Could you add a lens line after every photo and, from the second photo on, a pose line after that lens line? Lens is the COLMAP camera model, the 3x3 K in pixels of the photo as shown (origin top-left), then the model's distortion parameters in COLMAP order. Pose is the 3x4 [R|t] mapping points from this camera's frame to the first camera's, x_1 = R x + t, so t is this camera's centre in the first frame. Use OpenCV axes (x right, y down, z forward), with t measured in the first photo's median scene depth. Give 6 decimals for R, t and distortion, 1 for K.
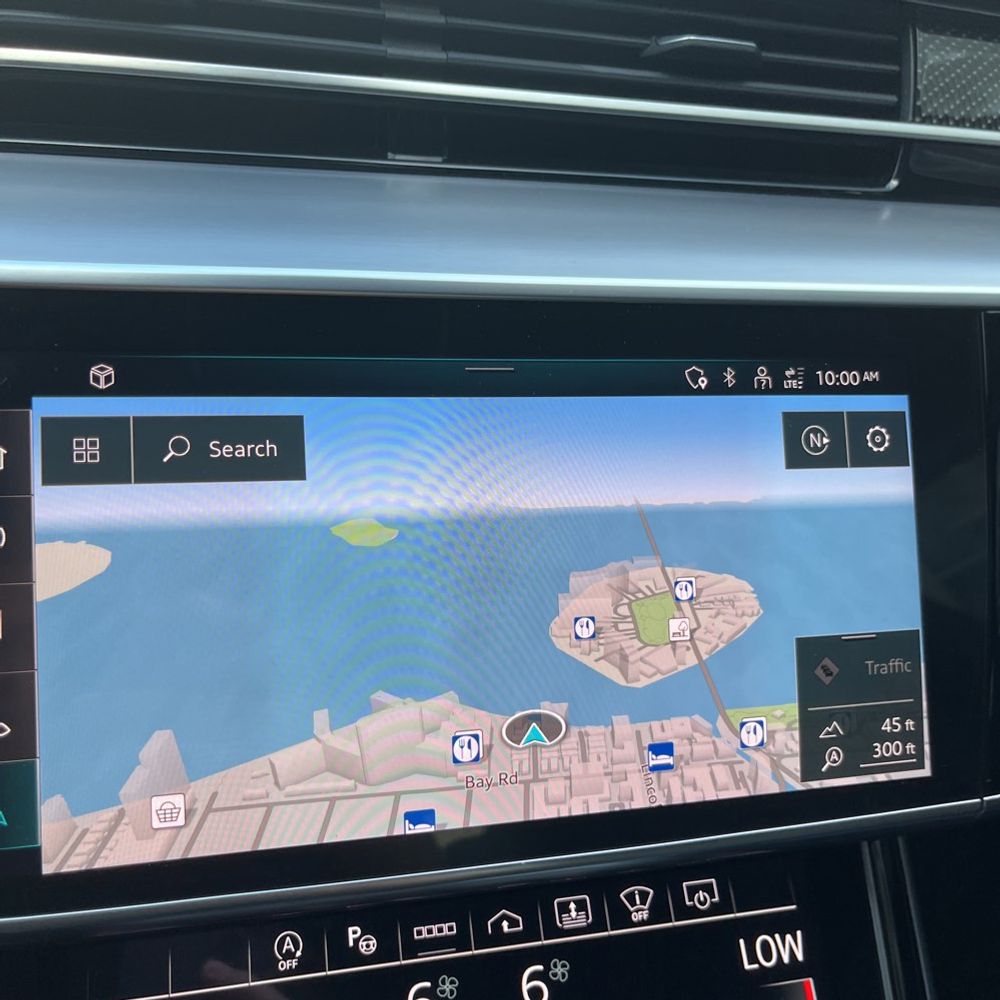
lens RADIAL K [[1025.3, 0, 484.5], [0, 1025.3, 491.9], [0, 0, 1]] dist [0.006085, 0.000000]
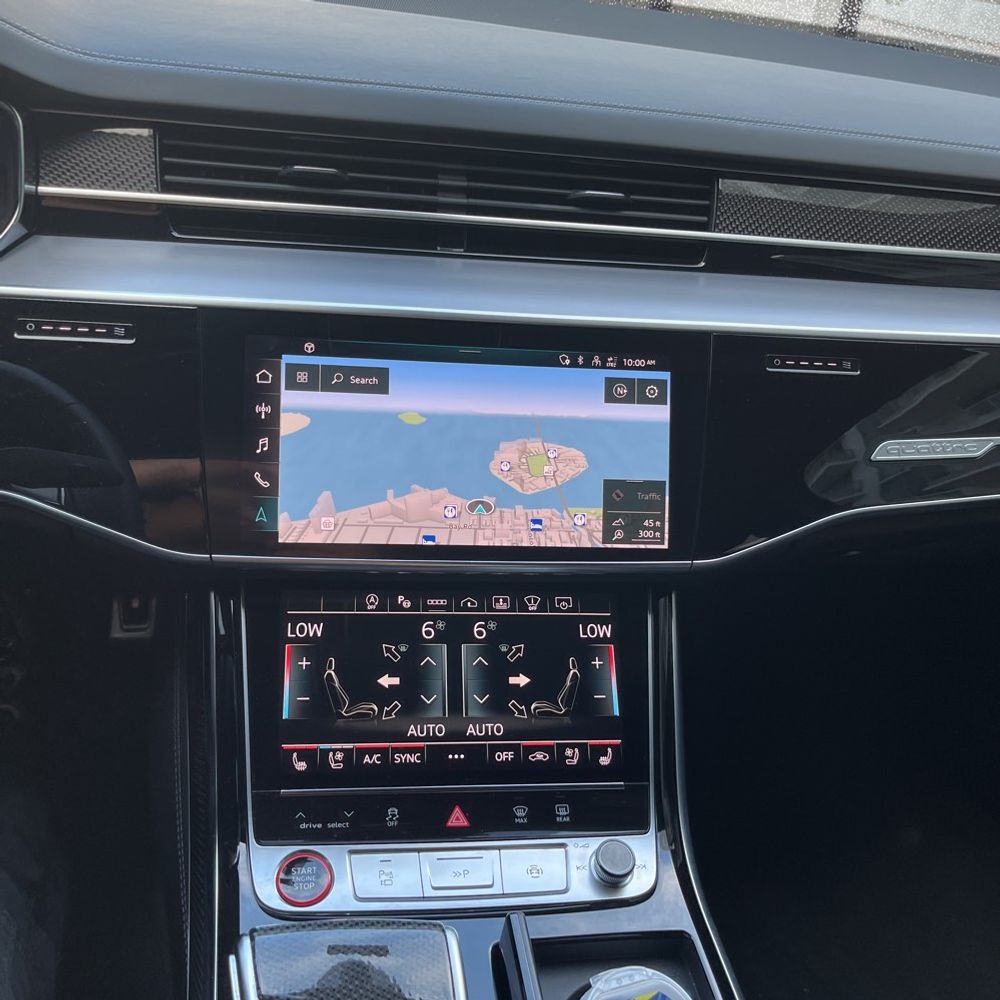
lens RADIAL K [[1025.3, 0, 495.3], [0, 1025.3, 509.2], [0, 0, 1]] dist [0.006085, 0.000000]
pose [[0.994121, 0.058065, -0.091389, 0.281926], [-0.054773, 0.997771, 0.038127, 0.138166], [0.093399, -0.032897, 0.995085, -1.255643]]
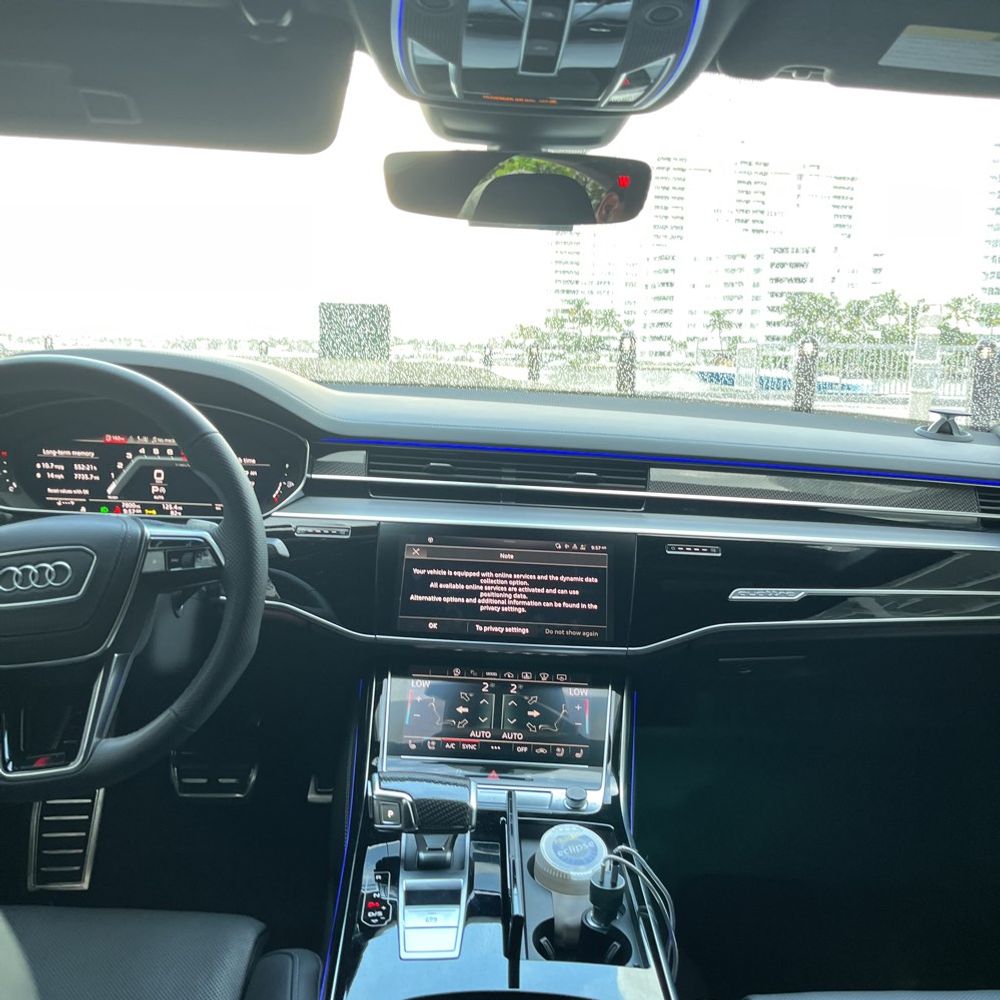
lens RADIAL K [[1025.3, 0, 502.8], [0, 1025.3, 500.8], [0, 0, 1]] dist [0.006085, 0.000000]
pose [[0.962701, -0.018980, -0.269903, 1.174027], [-0.080515, 0.932250, -0.352742, 1.283113], [0.258312, 0.361316, 0.895950, -3.078151]]
